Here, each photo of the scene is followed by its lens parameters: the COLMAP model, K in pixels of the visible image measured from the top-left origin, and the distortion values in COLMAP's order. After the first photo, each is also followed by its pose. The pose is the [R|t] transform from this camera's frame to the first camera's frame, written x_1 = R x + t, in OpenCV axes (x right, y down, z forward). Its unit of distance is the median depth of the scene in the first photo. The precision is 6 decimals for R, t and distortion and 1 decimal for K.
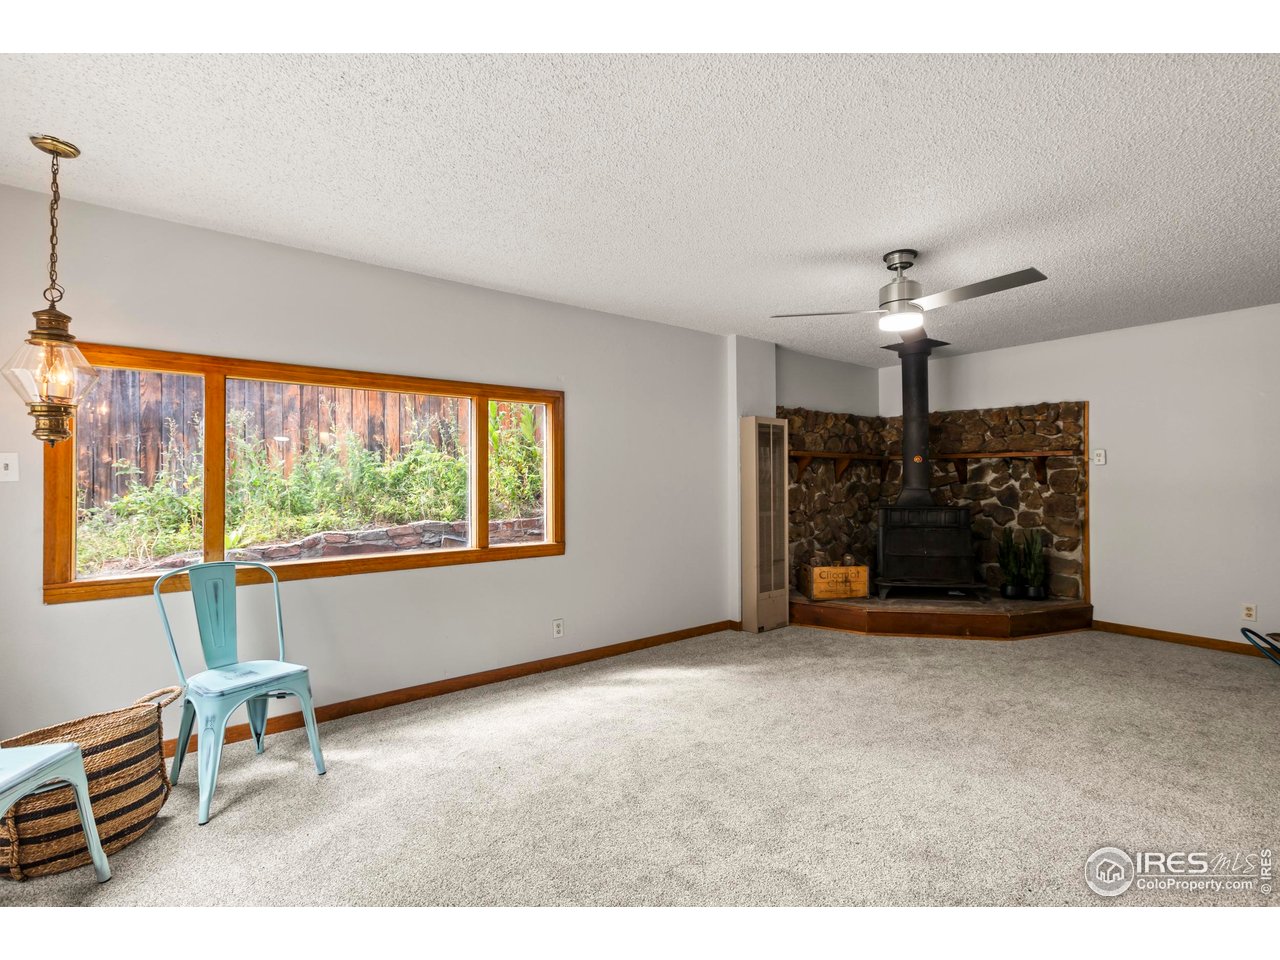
lens RADIAL K [[594.7, 0, 637.8], [0, 594.7, 474.9], [0, 0, 1]] dist [-0.000937, -0.000539]
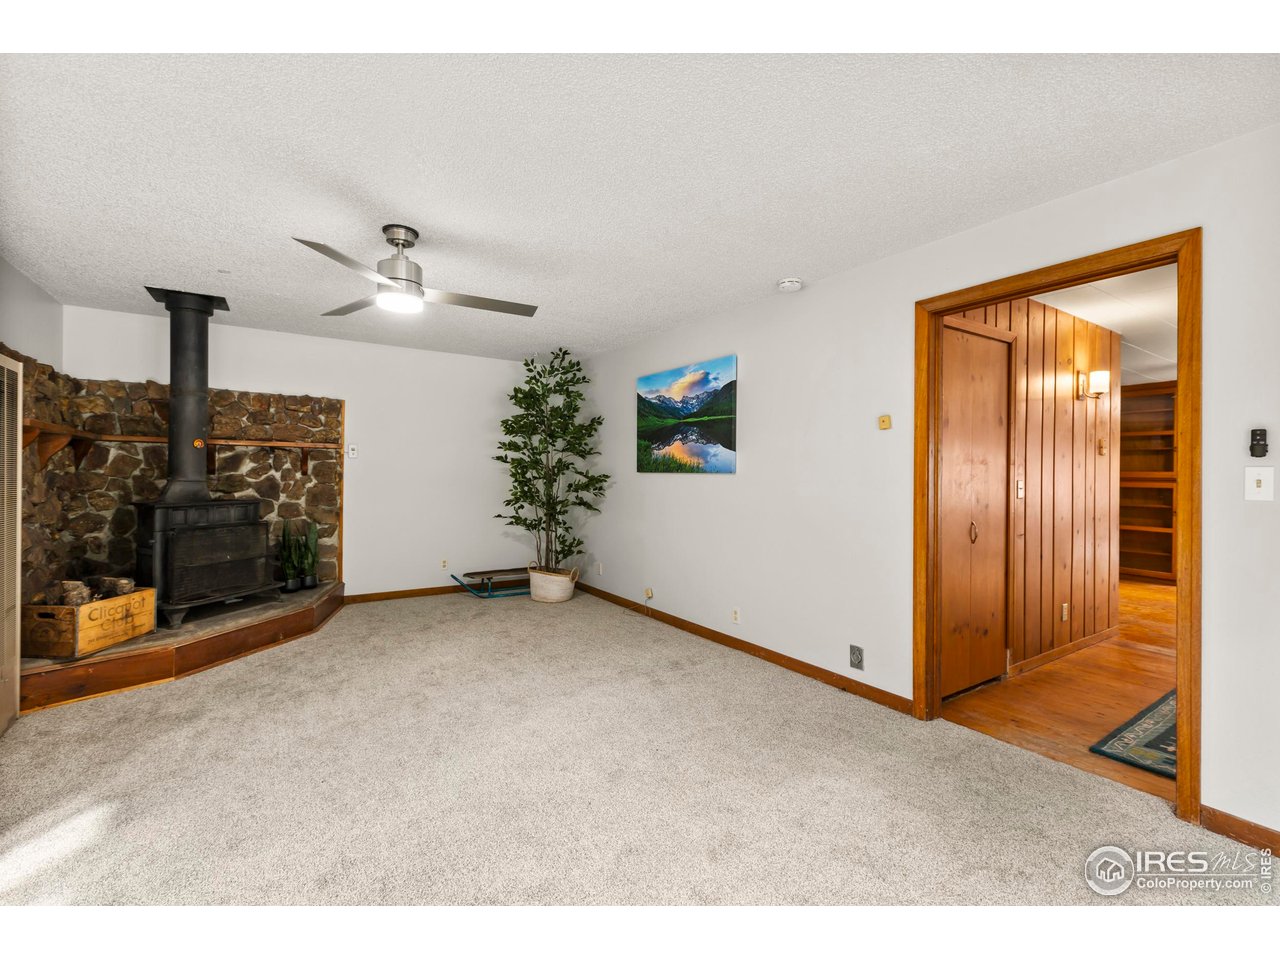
lens RADIAL K [[594.7, 0, 637.8], [0, 594.7, 474.9], [0, 0, 1]] dist [-0.000937, -0.000539]
pose [[0.026037, 0.000968, 0.999661, -0.328619], [-0.019032, 0.999819, -0.000472, 0.005350], [-0.999480, -0.019013, 0.026051, 0.406451]]
